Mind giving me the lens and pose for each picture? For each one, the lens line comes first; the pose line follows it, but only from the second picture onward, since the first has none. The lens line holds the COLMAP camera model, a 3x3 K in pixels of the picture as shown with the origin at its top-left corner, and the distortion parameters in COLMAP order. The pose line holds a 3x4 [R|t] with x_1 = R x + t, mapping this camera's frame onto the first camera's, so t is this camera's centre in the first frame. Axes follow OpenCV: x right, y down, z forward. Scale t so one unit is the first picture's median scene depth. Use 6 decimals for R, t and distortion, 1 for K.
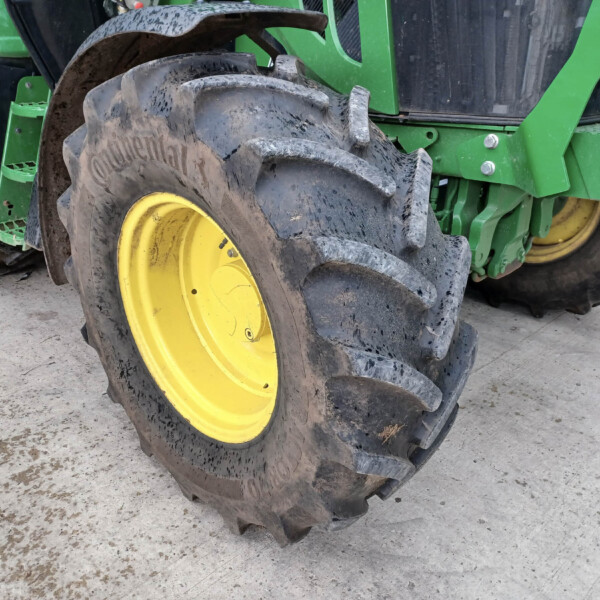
lens RADIAL K [[578.0, 0, 299.4], [0, 578.0, 295.0], [0, 0, 1]] dist [0.067570, -0.093907]
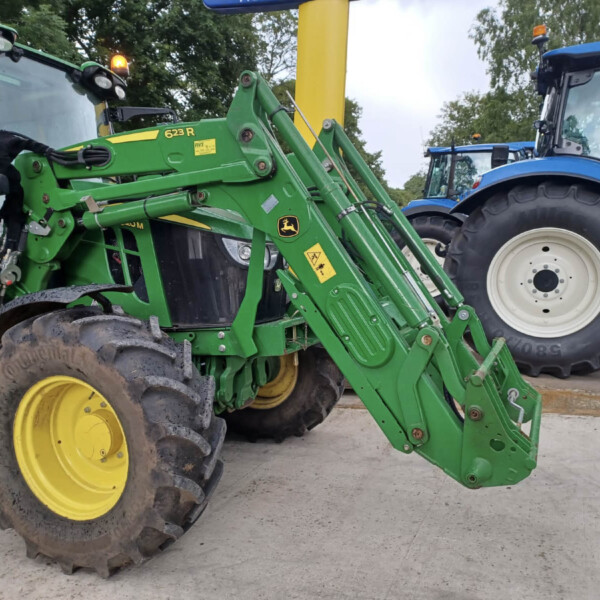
lens RADIAL K [[578.0, 0, 299.4], [0, 578.0, 295.0], [0, 0, 1]] dist [0.067570, -0.093907]
pose [[0.925248, -0.072262, 0.372417, -0.184084], [0.200343, 0.926707, -0.317927, 0.351074], [-0.322147, 0.368772, 0.871911, -1.041029]]
